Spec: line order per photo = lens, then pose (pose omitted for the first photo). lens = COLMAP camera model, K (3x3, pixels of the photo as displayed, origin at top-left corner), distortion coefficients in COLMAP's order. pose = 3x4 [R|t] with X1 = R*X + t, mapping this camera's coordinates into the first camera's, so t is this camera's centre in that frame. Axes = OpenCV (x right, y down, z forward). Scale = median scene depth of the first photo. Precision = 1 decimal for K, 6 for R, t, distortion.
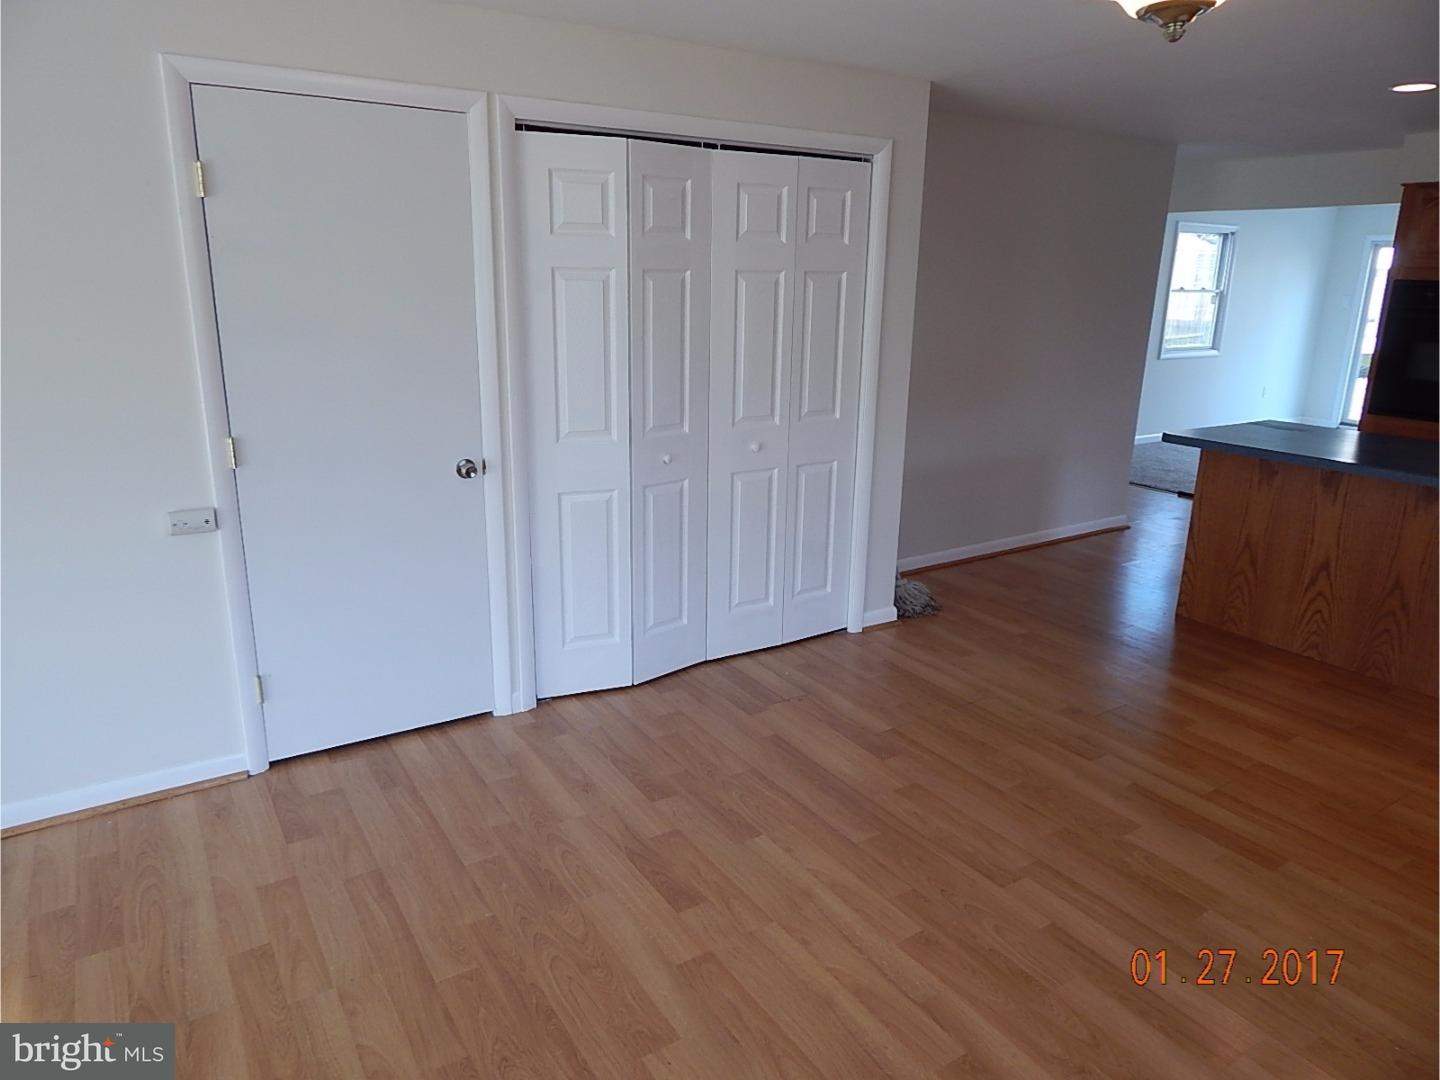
lens RADIAL K [[965.6, 0, 730.6], [0, 965.6, 538.0], [0, 0, 1]] dist [0.016203, -0.004926]
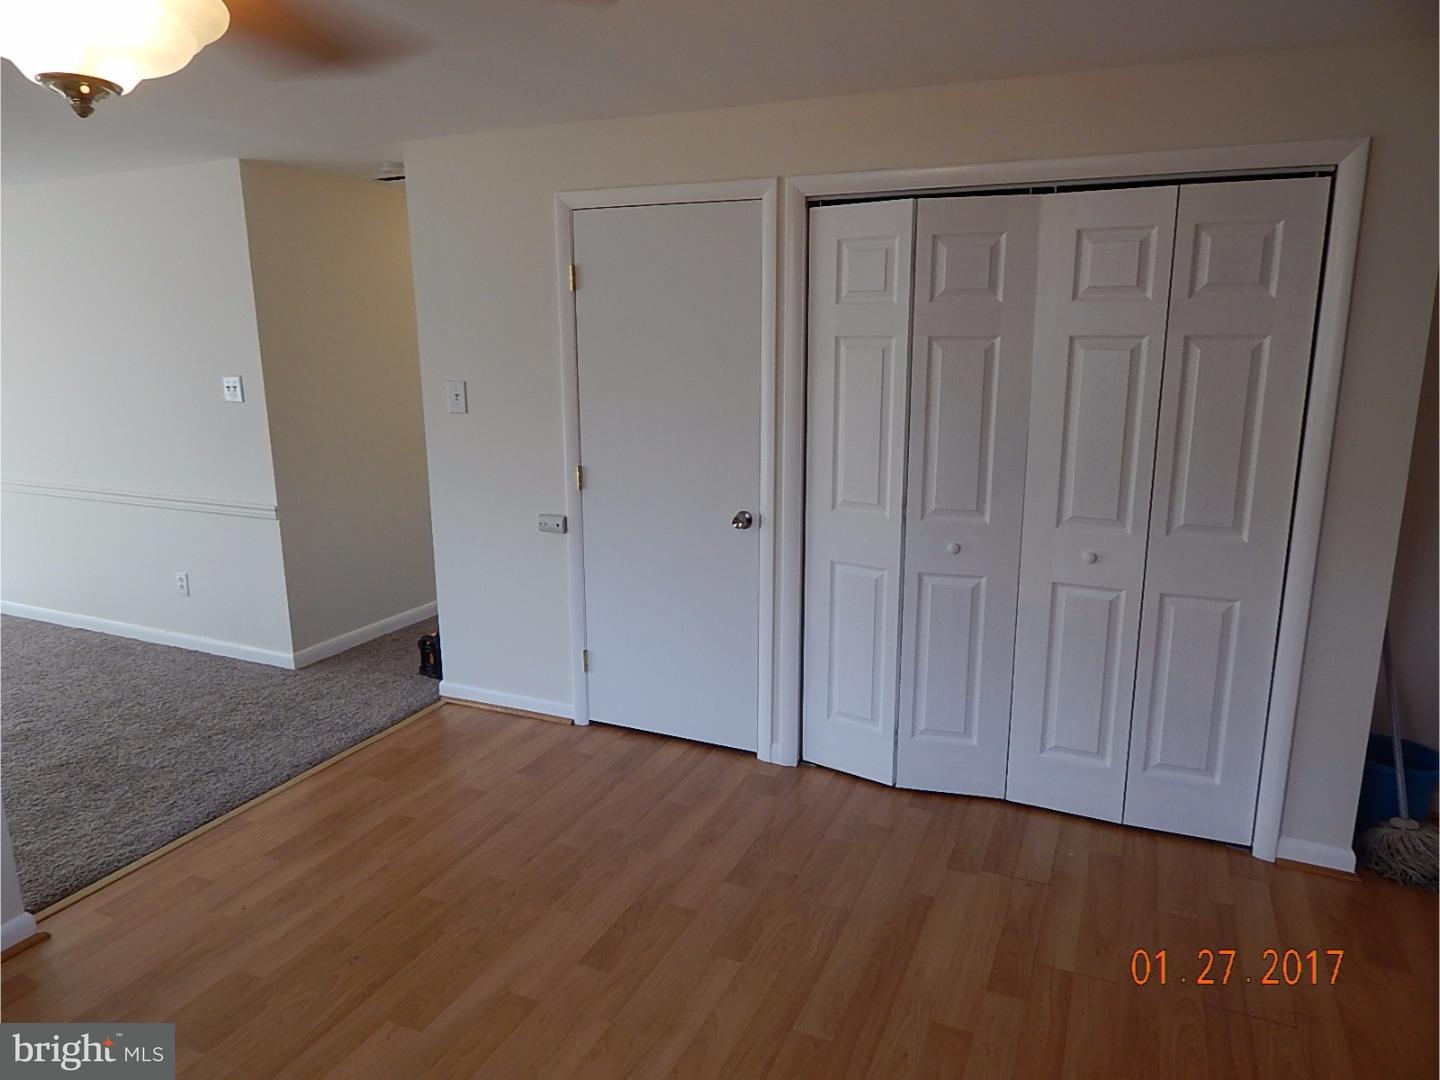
lens RADIAL K [[961.6, 0, 720.0], [0, 961.6, 540.0], [0, 0, 1]] dist [0.001730, -0.002026]
pose [[0.538322, 0.162571, -0.826910, 0.598890], [-0.215085, 0.975225, 0.051709, -0.098617], [0.814830, 0.150020, 0.559952, 0.372402]]
